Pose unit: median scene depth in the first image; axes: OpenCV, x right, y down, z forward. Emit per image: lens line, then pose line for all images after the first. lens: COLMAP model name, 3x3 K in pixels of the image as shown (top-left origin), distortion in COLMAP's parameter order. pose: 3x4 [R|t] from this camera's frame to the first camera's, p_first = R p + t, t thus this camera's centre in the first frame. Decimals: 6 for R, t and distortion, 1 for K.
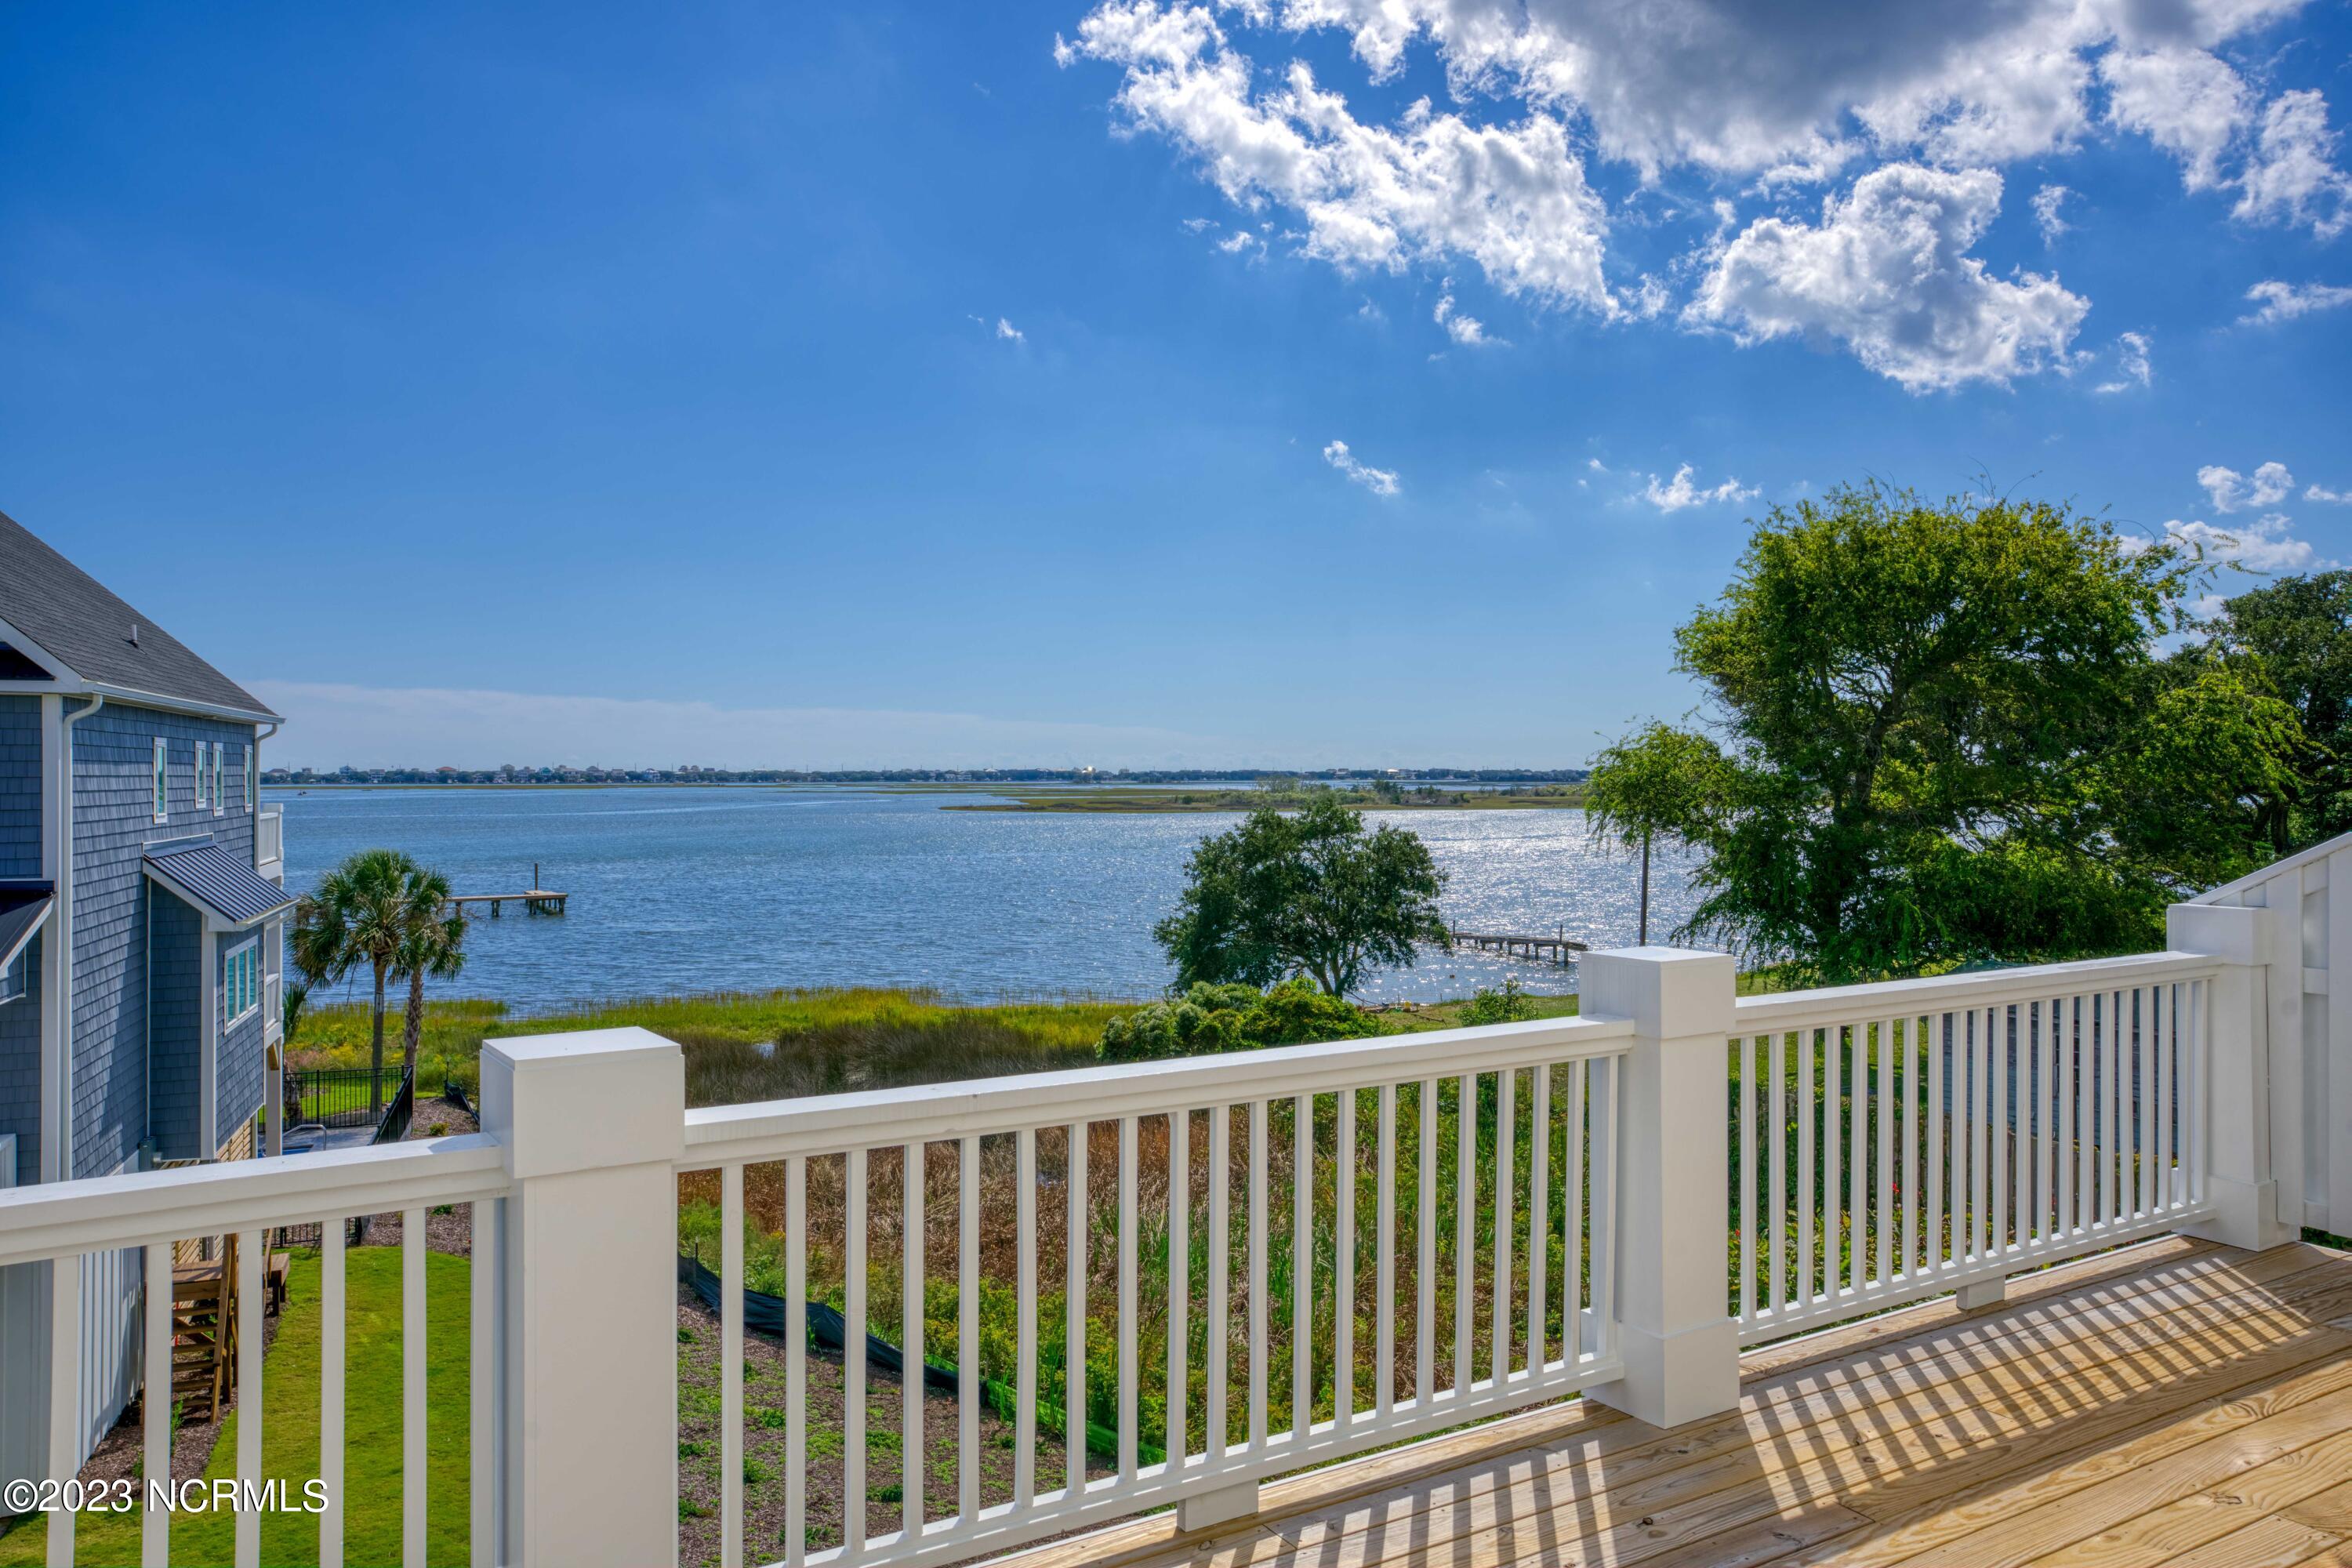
lens RADIAL K [[1634.7, 0, 1181.1], [0, 1634.7, 781.4], [0, 0, 1]] dist [0.000803, 0.010997]
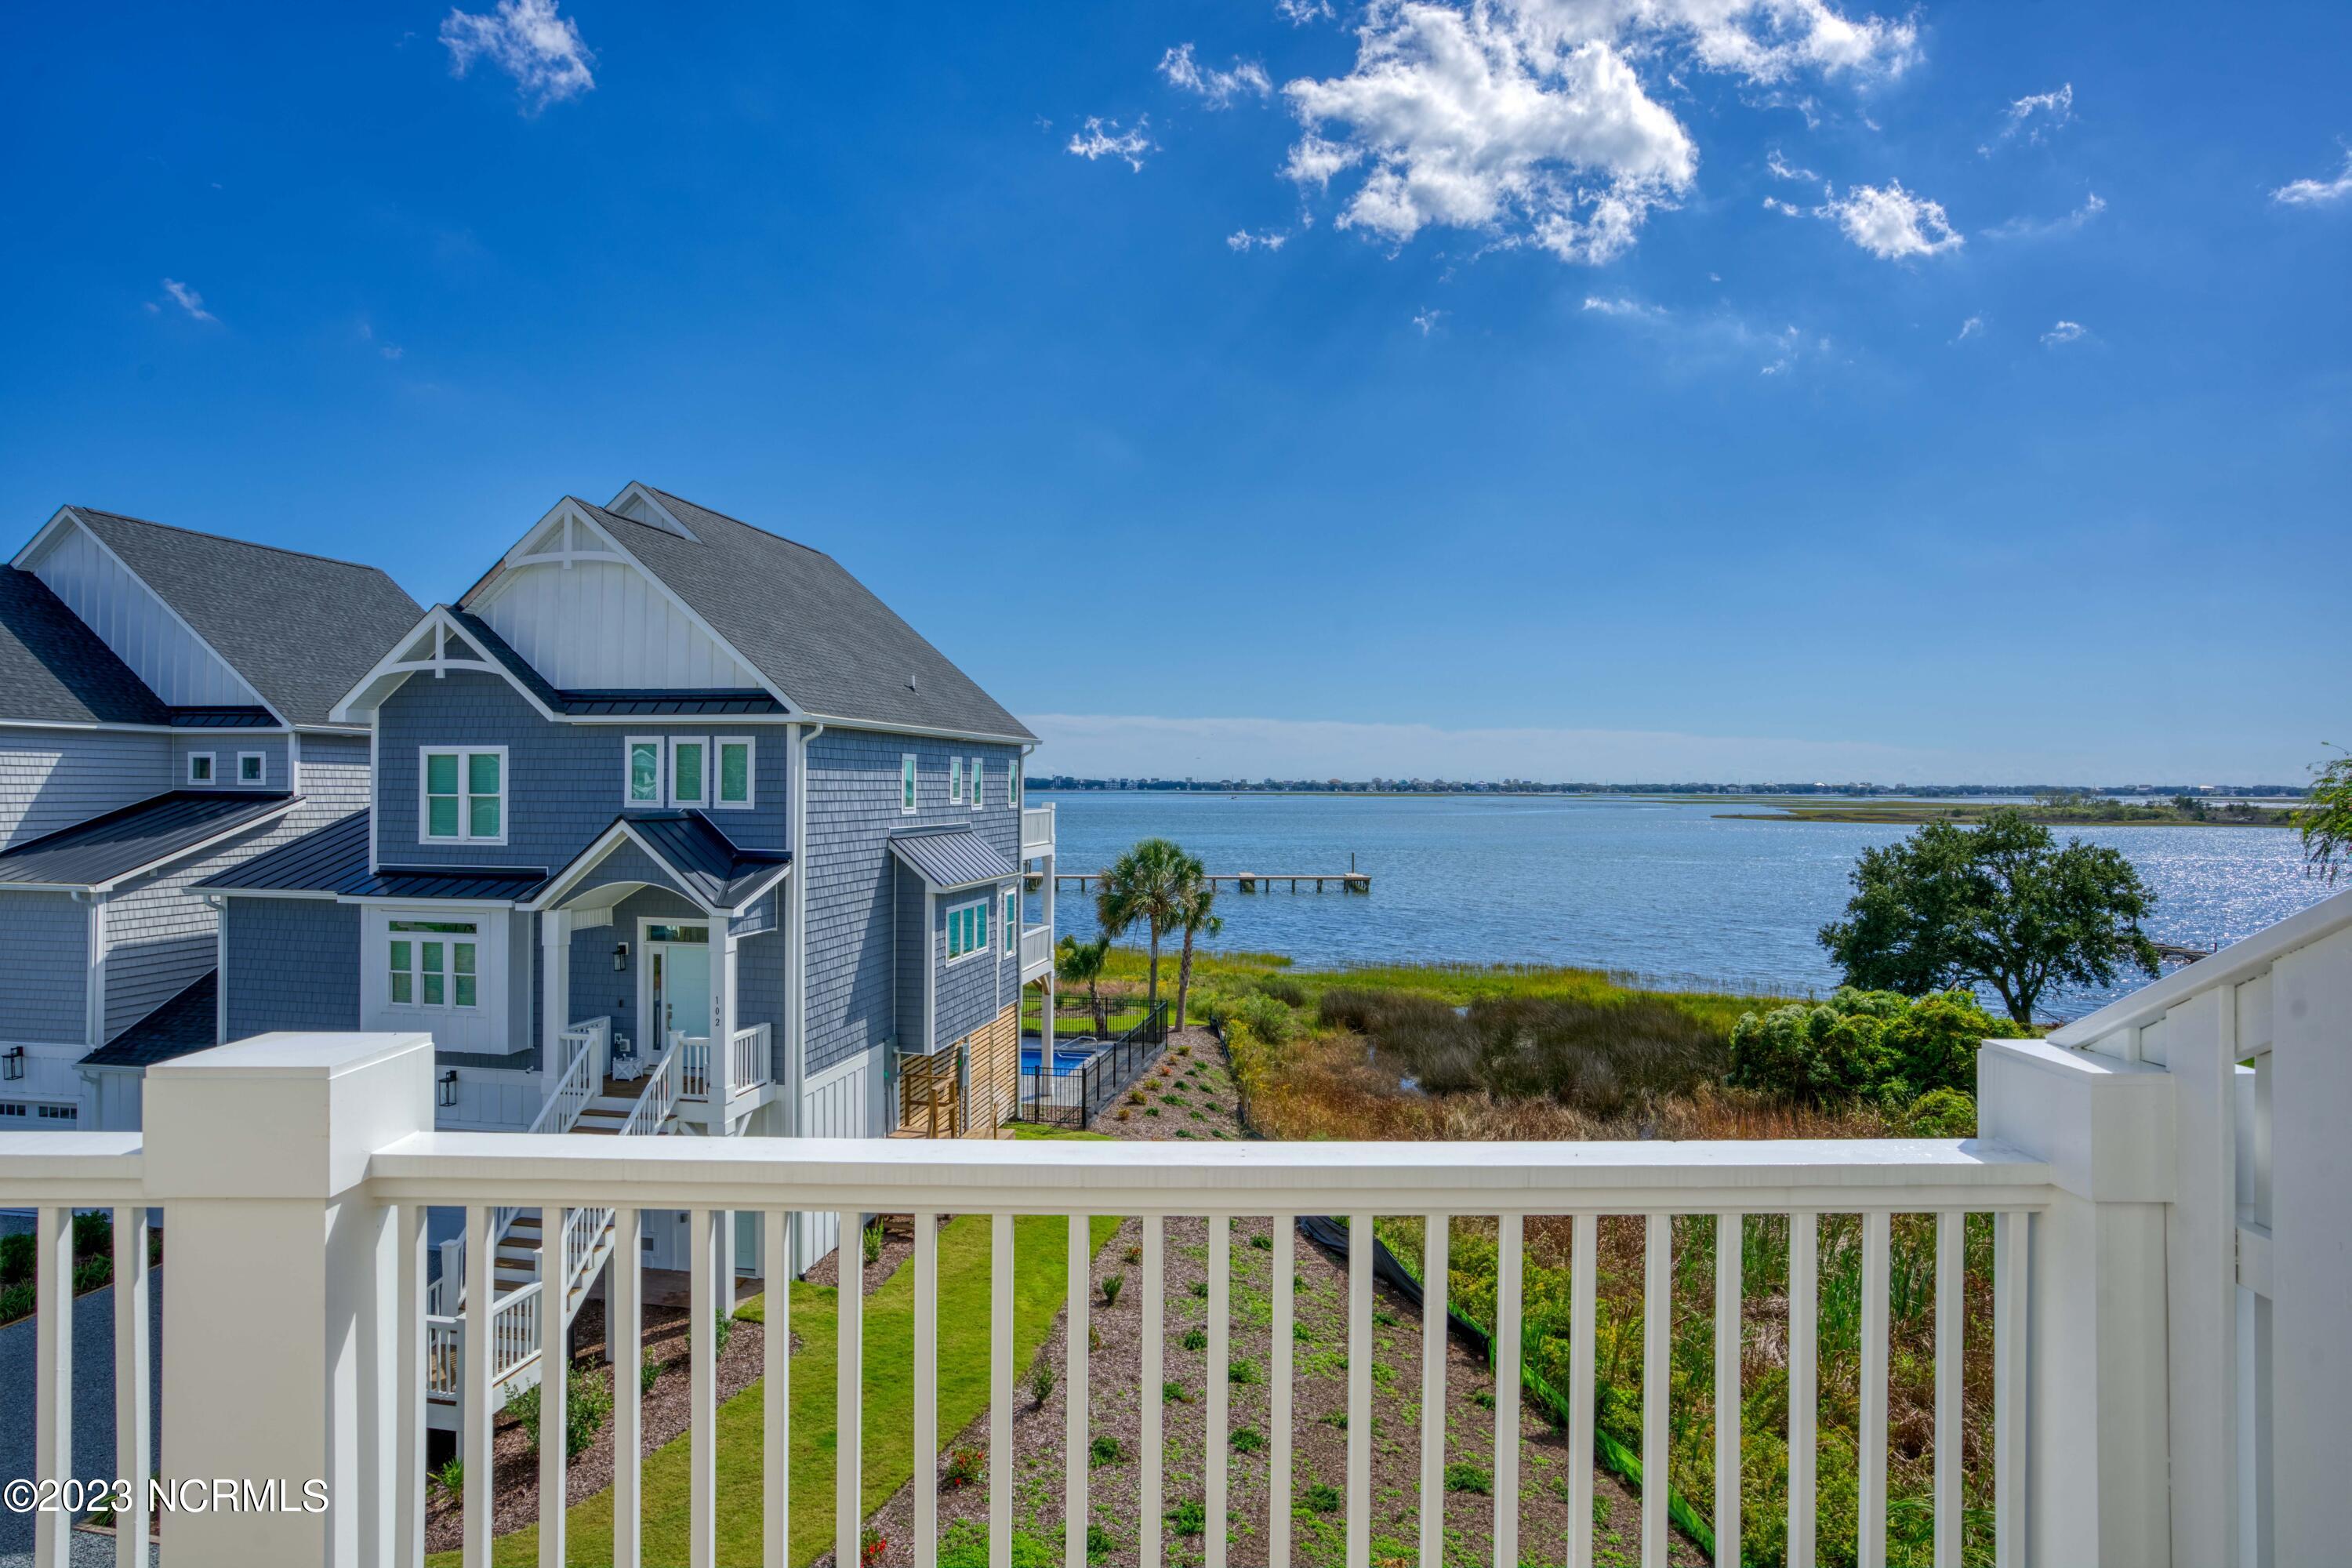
lens RADIAL K [[1318.4, 0, 1178.5], [0, 1318.4, 783.4], [0, 0, 1]] dist [-0.044498, 0.023428]
pose [[0.855595, 0.006310, -0.517607, 0.079959], [-0.009639, 0.999947, -0.003743, 0.000482], [0.517556, 0.008192, 0.855610, 0.071437]]
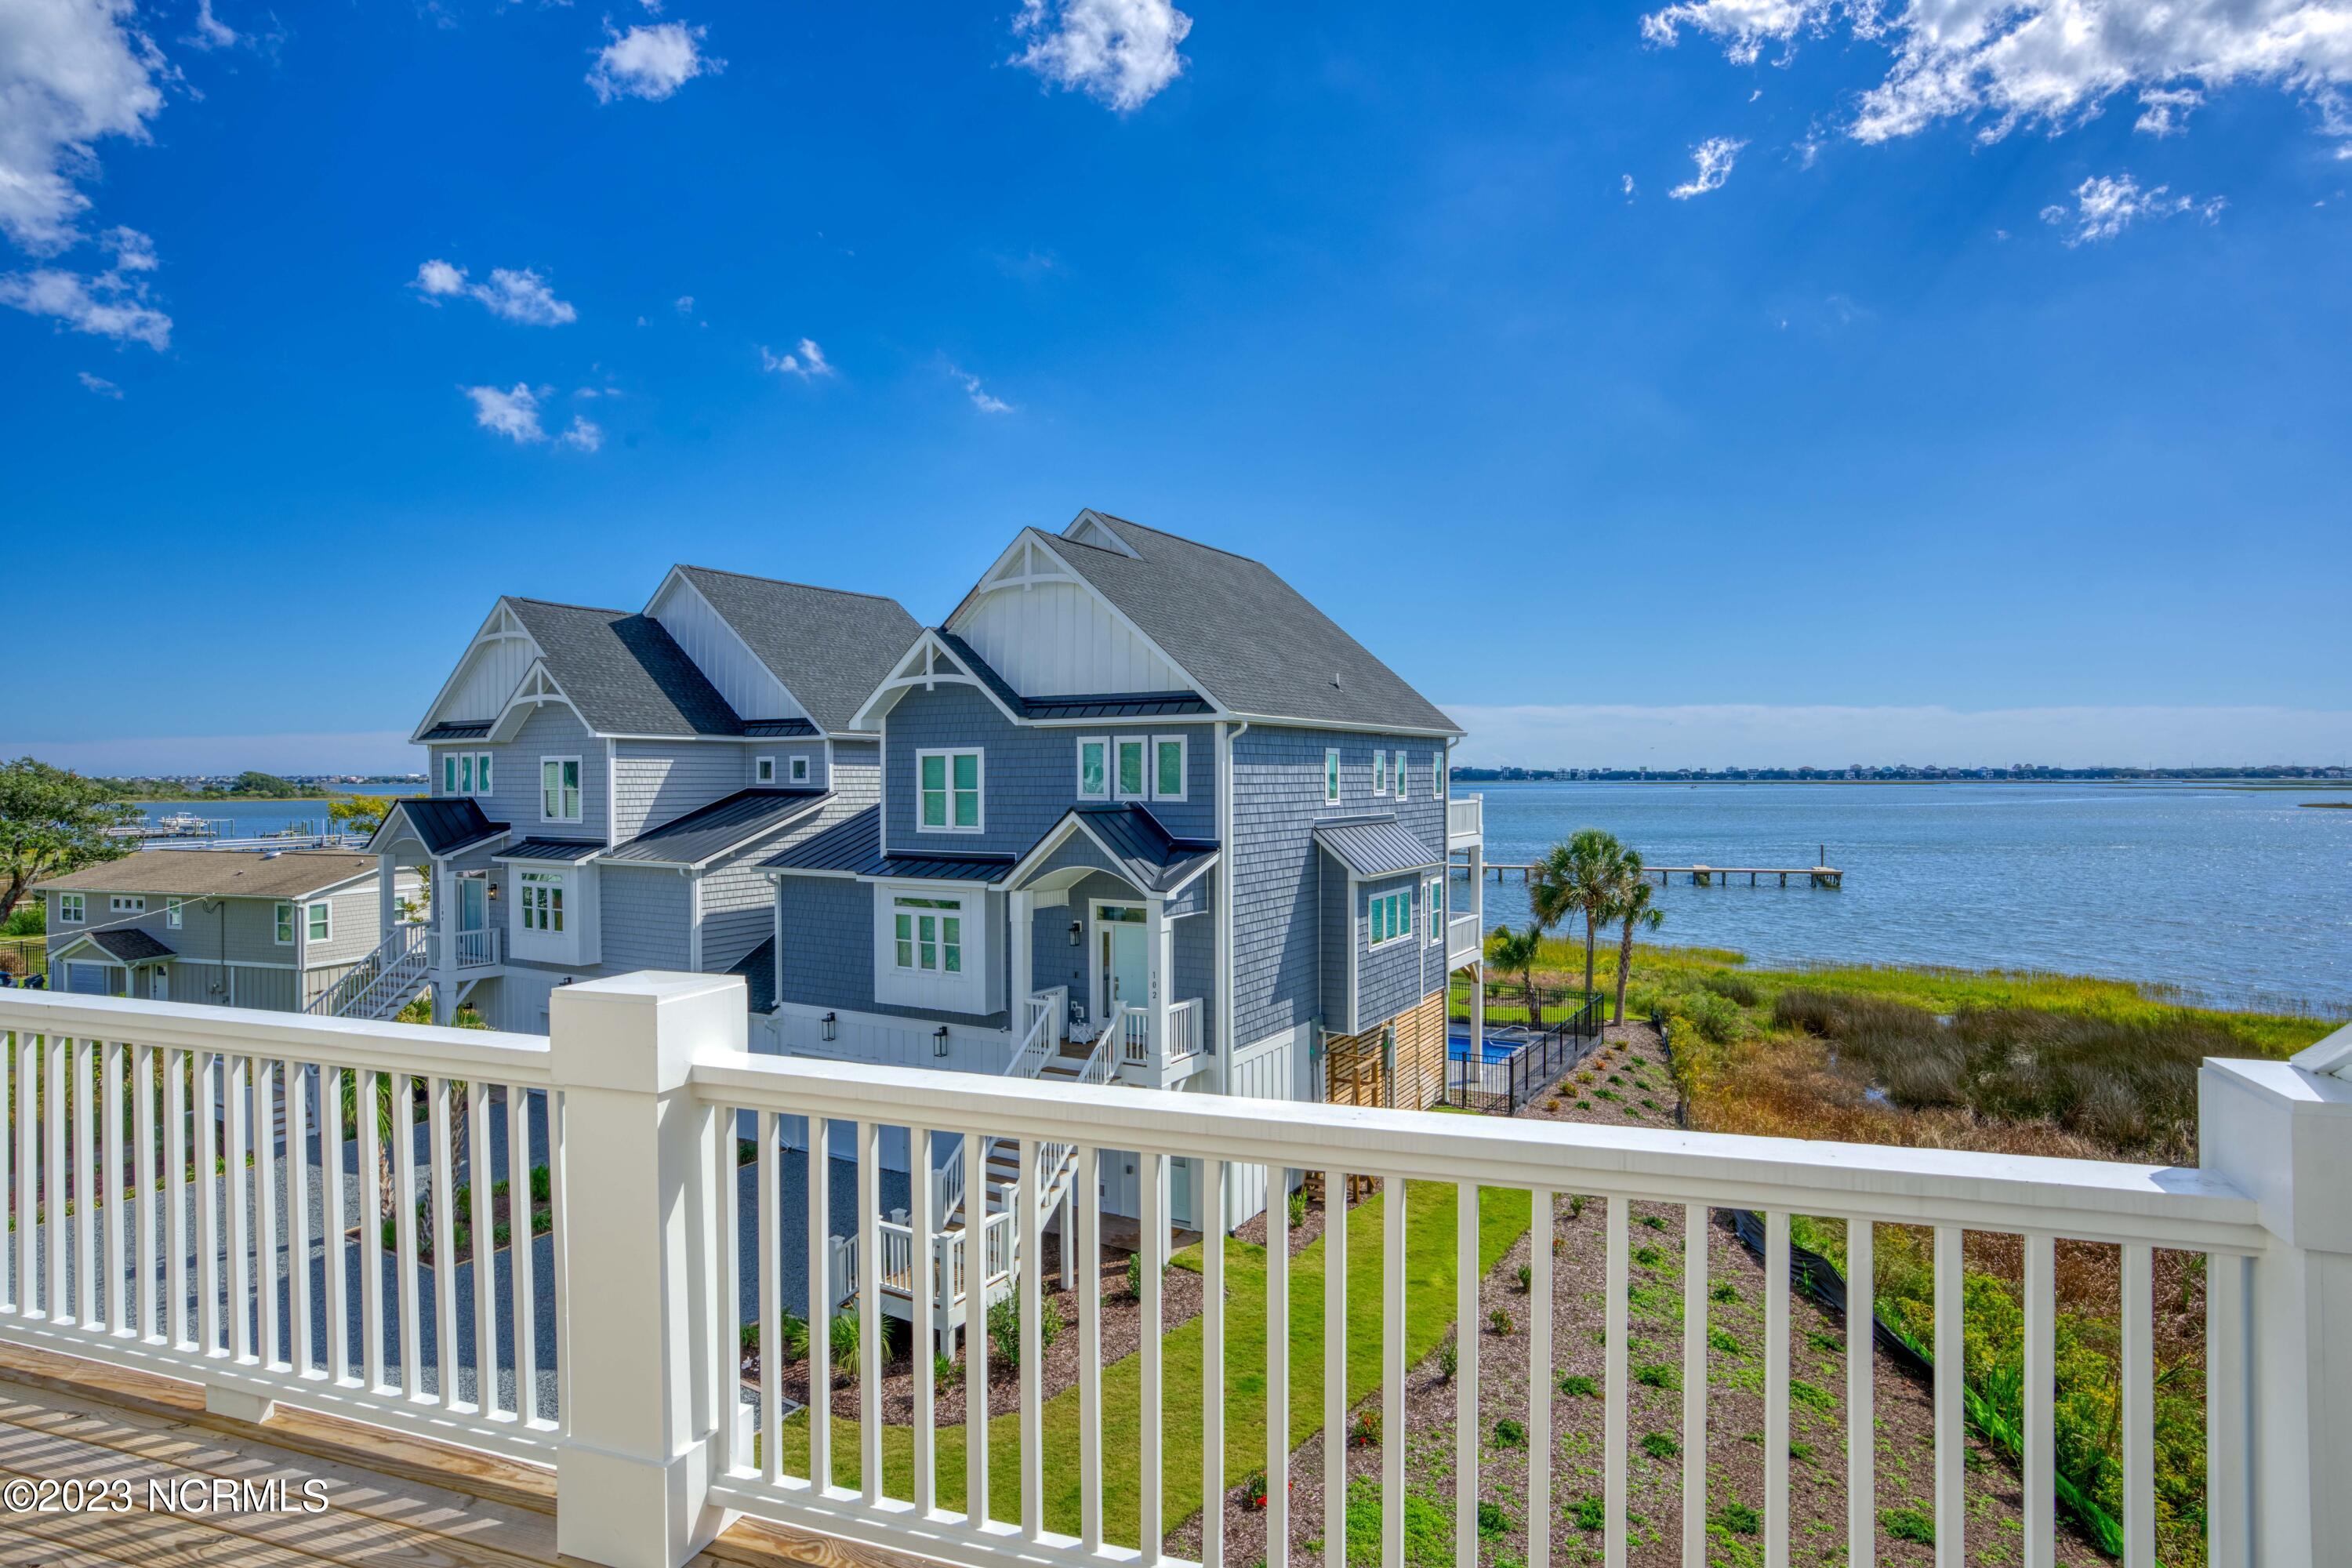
lens RADIAL K [[1277.9, 0, 1168.8], [0, 1277.9, 785.4], [0, 0, 1]] dist [-0.049960, 0.029101]
pose [[0.626502, 0.003915, -0.779410, 0.091215], [0.000577, 0.999985, 0.005486, 0.000431], [0.779419, -0.003887, 0.626490, 0.076370]]
